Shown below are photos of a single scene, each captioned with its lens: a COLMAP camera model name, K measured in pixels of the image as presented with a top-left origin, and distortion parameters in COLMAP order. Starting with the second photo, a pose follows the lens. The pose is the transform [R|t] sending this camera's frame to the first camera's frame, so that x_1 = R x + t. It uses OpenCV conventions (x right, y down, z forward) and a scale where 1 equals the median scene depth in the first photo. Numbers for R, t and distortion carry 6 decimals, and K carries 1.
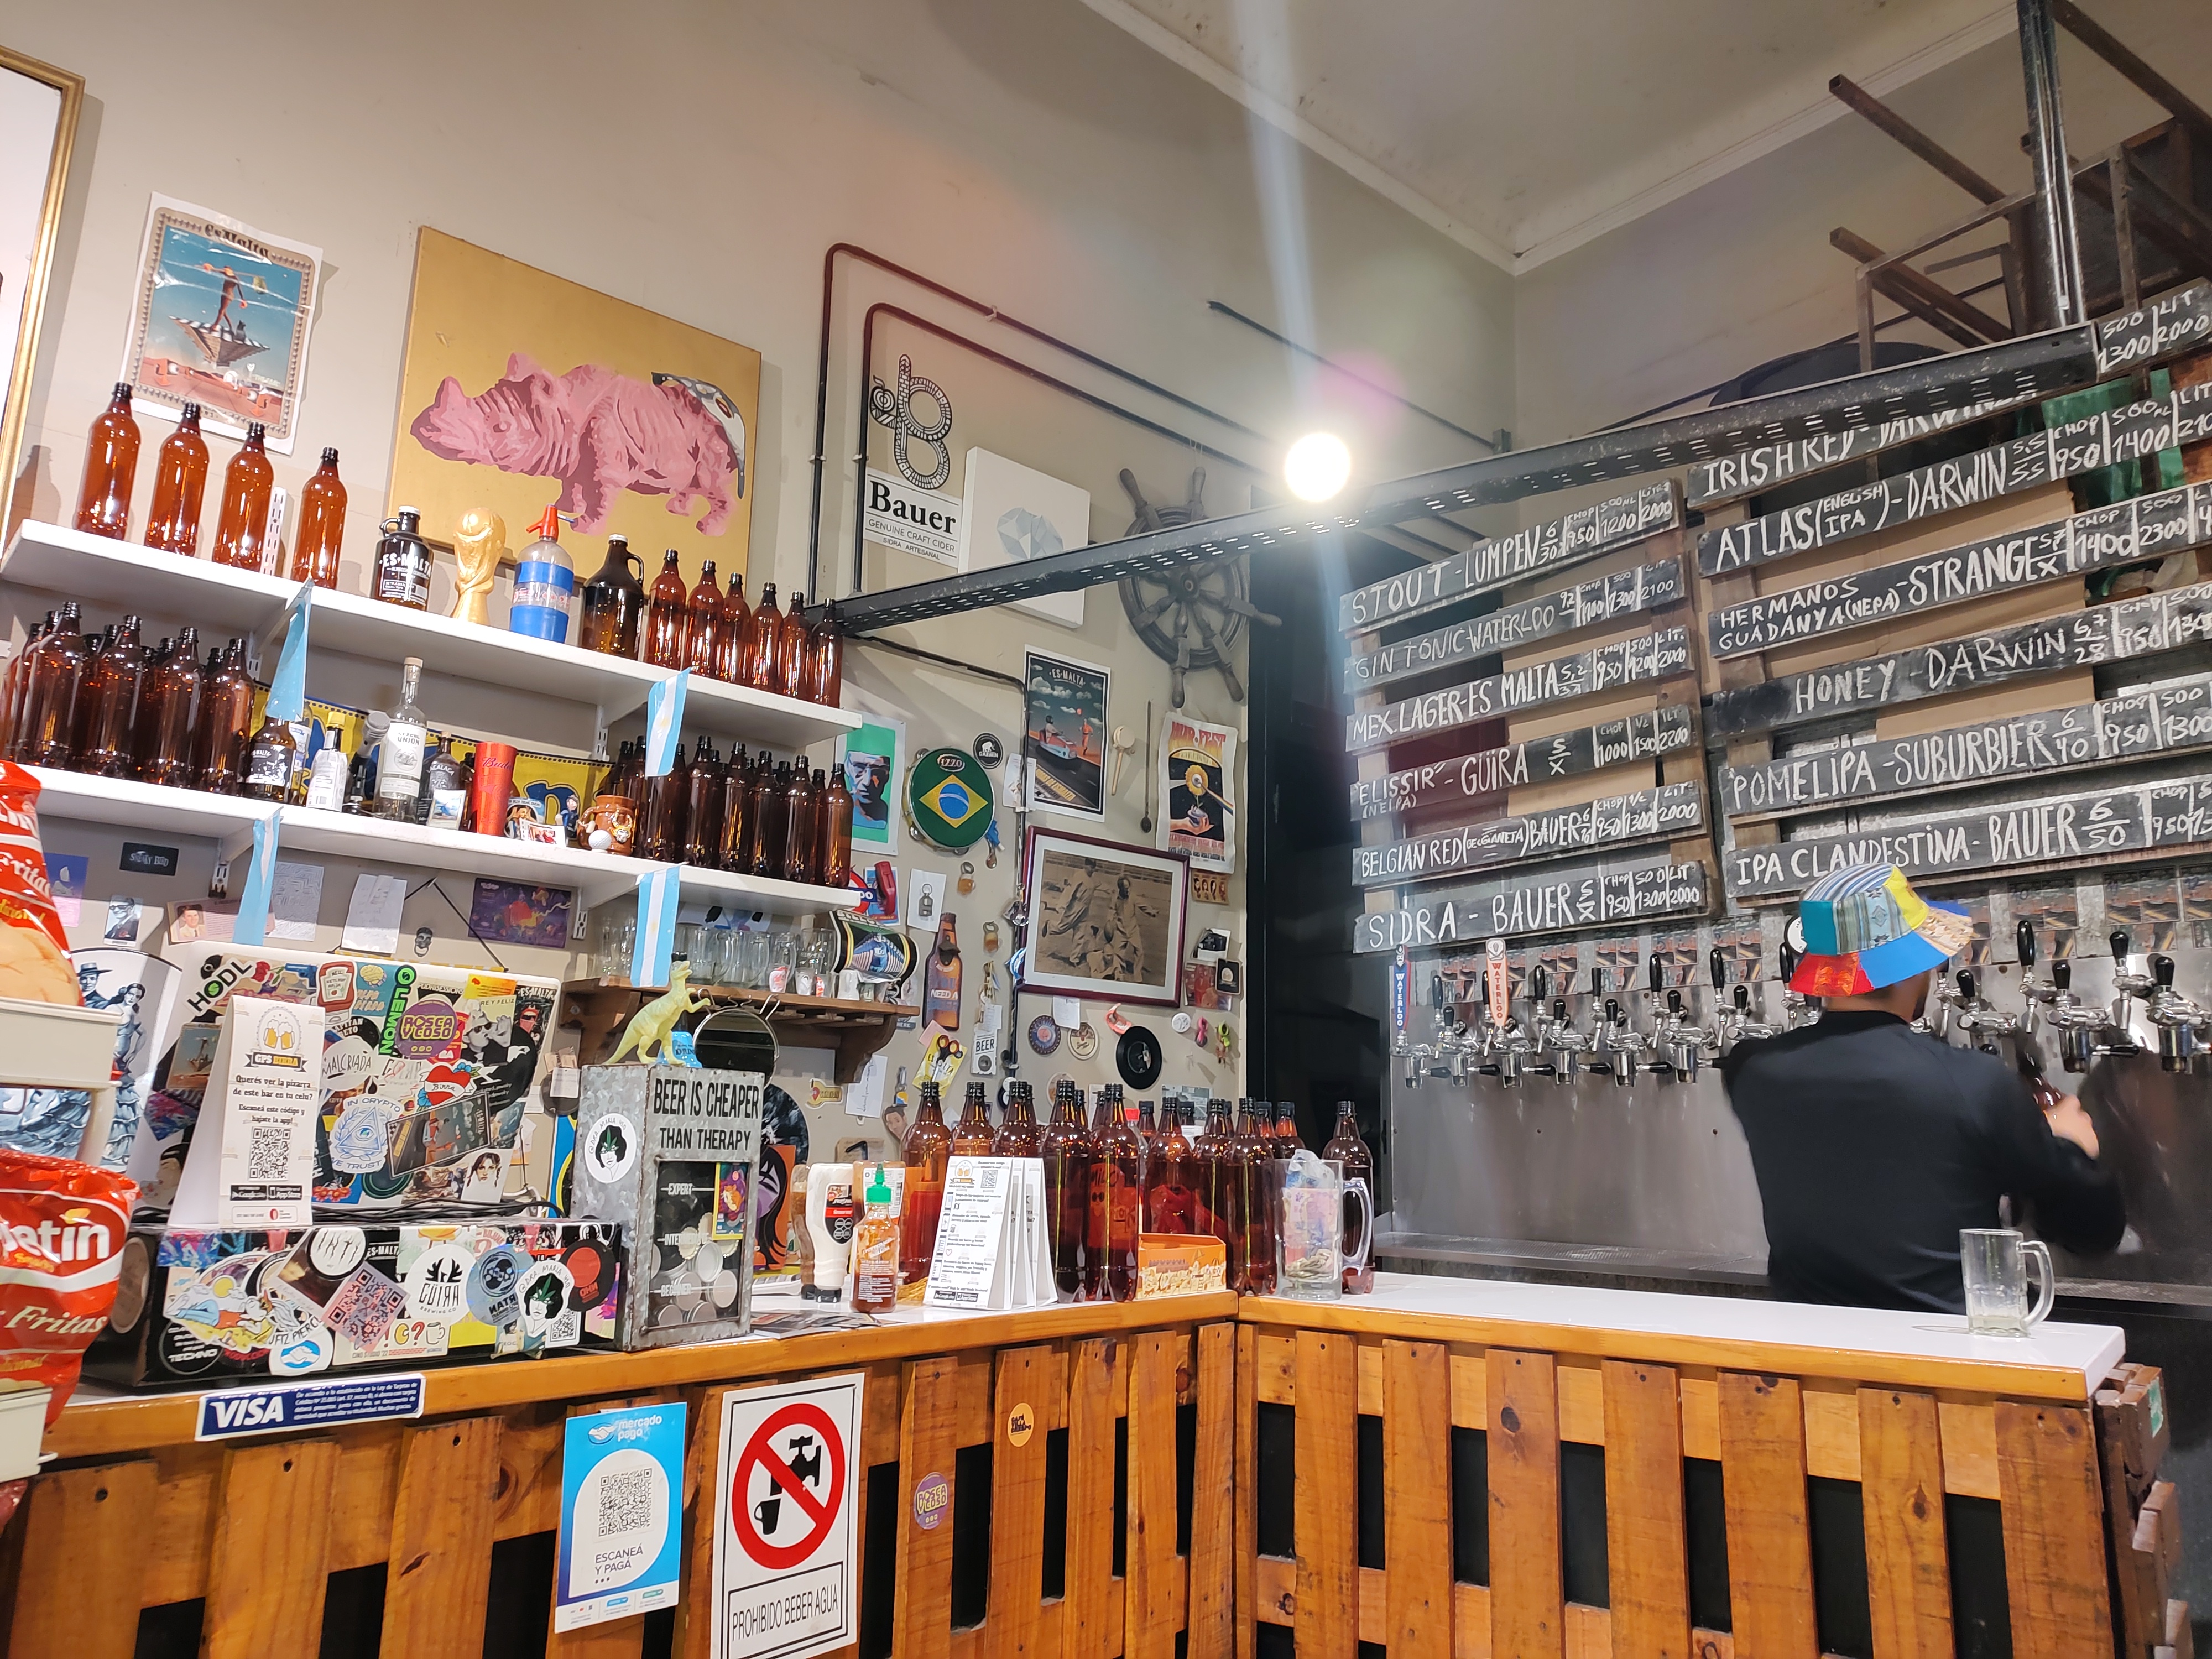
lens RADIAL K [[1642.3, 0, 1080.2], [0, 1642.3, 830.2], [0, 0, 1]] dist [0.059072, -0.002678]
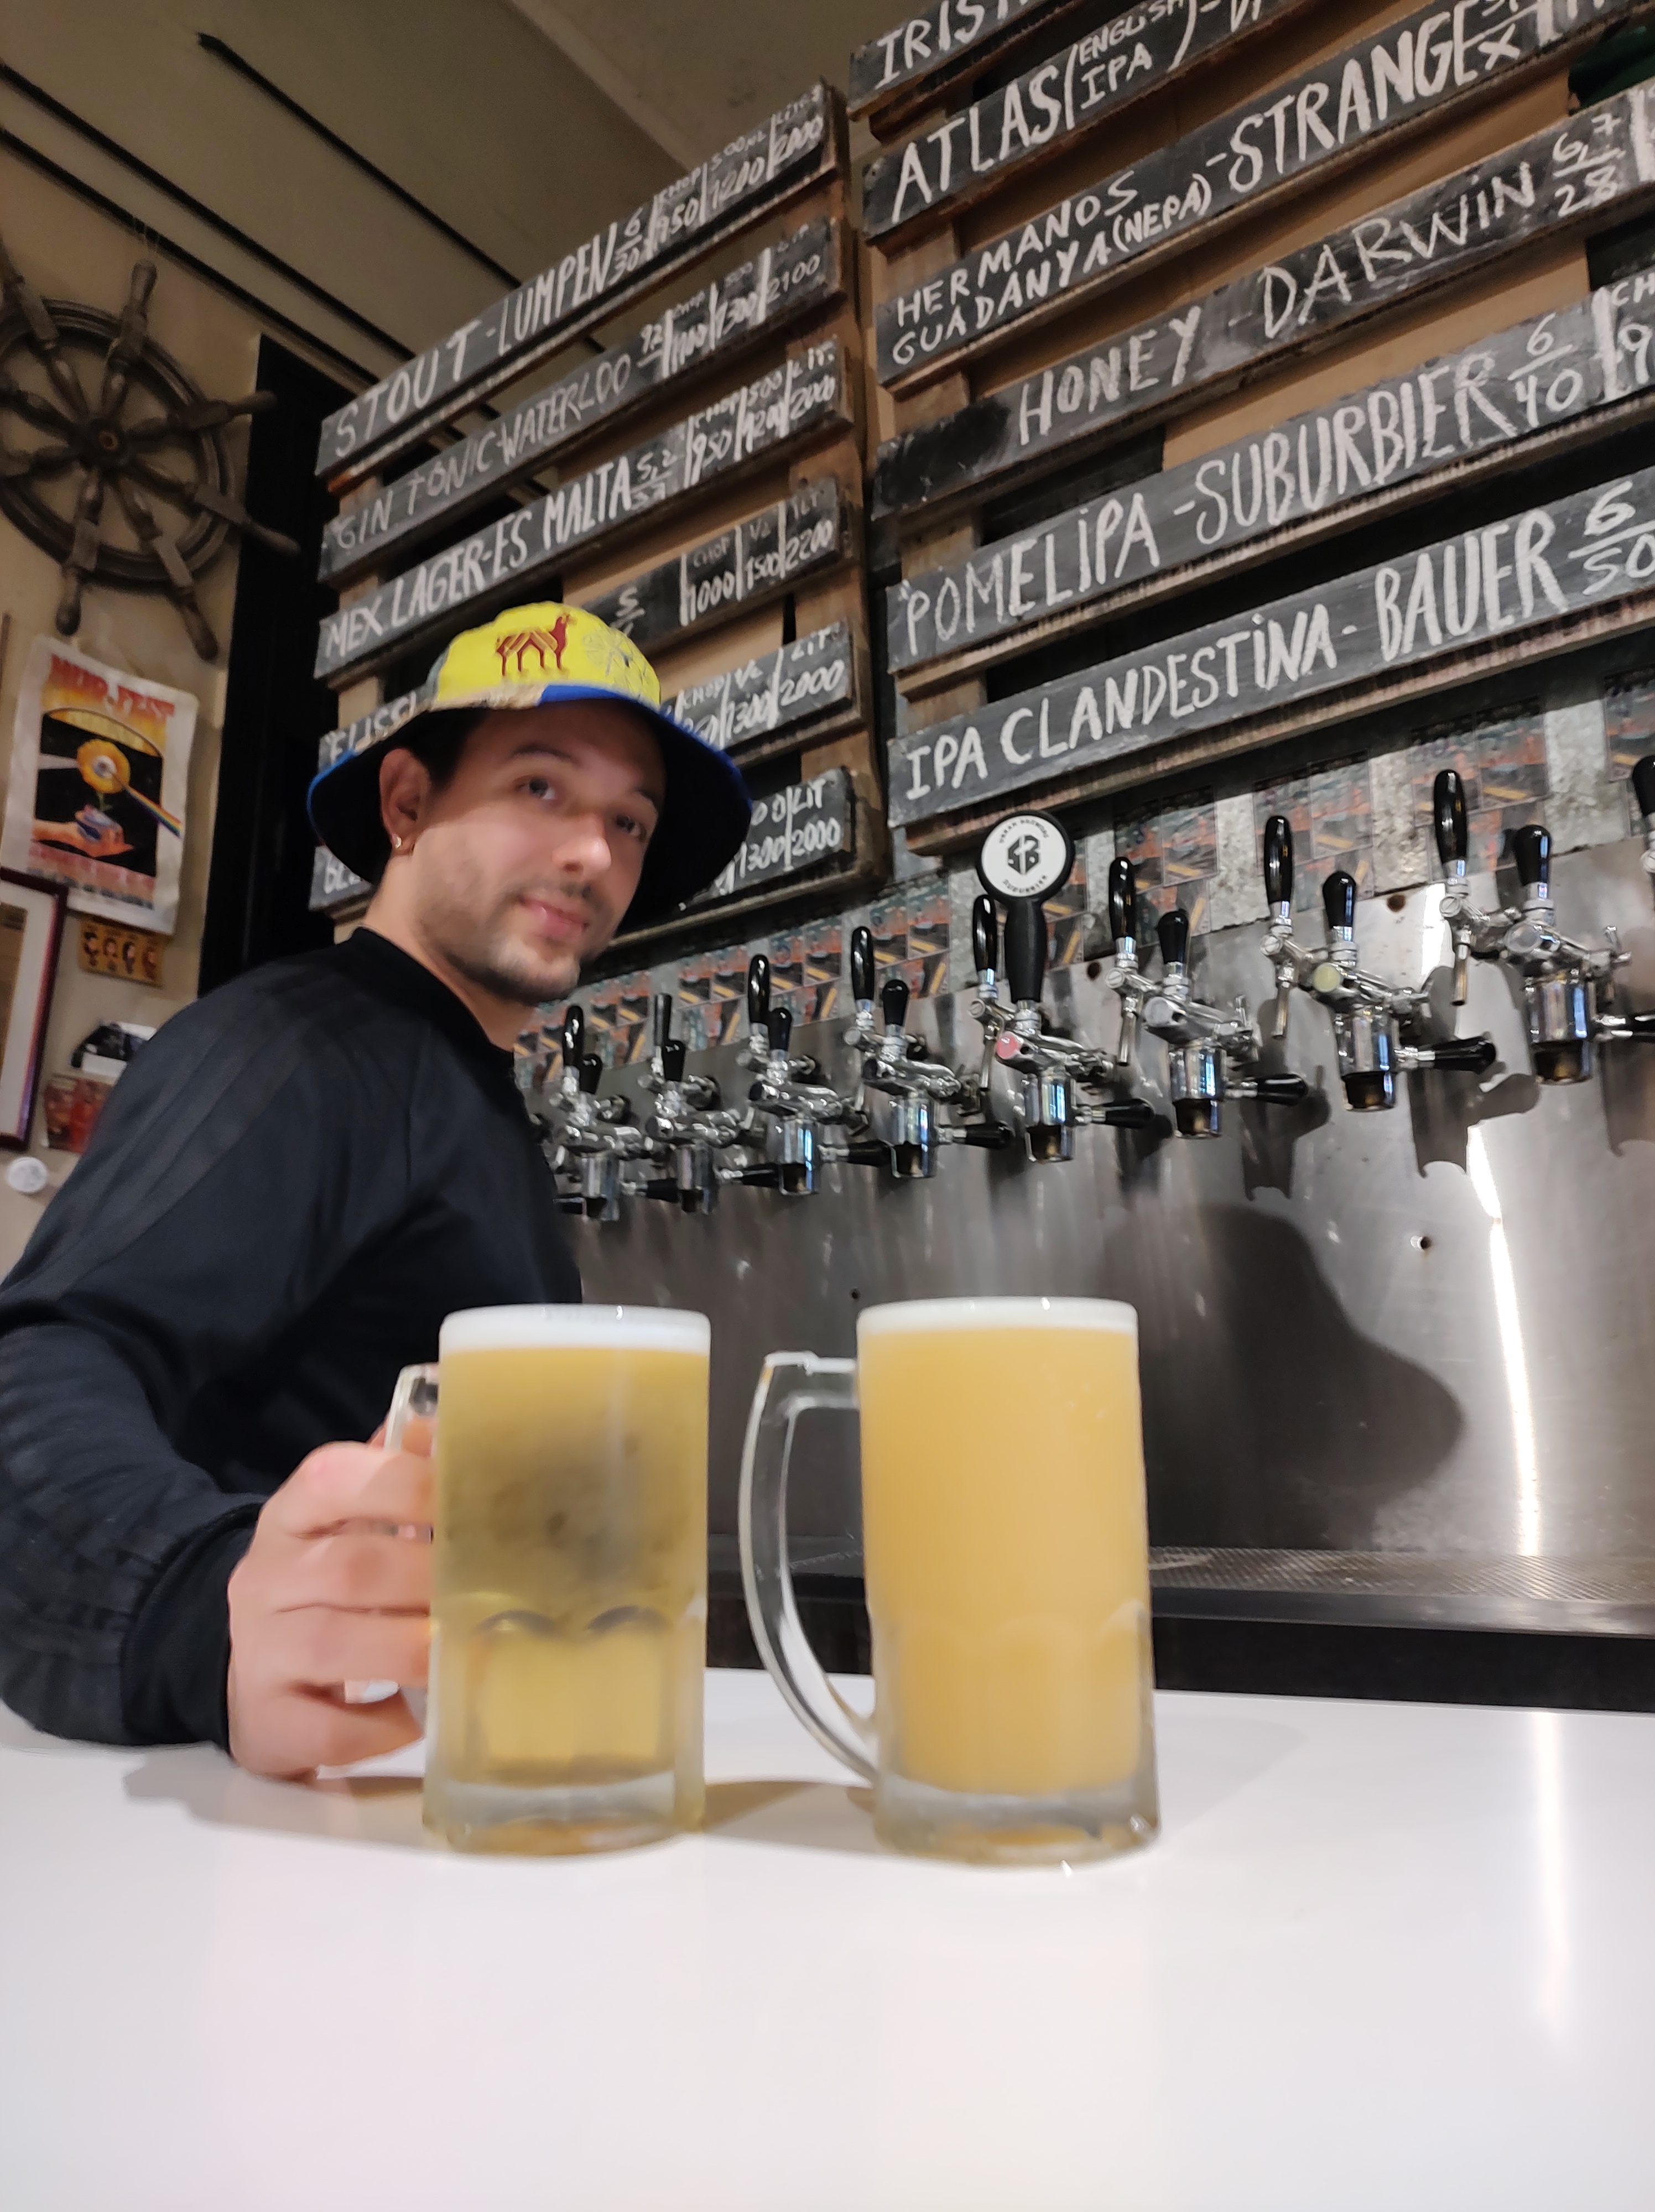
lens RADIAL K [[1642.5, 0, 827.5], [0, 1642.5, 1106.0], [0, 0, 1]] dist [0.059072, -0.002678]
pose [[0.973352, 0.024077, 0.228048, 0.260221], [-0.019018, 0.999522, -0.024357, 0.135860], [-0.228526, 0.019370, 0.973345, 0.520633]]
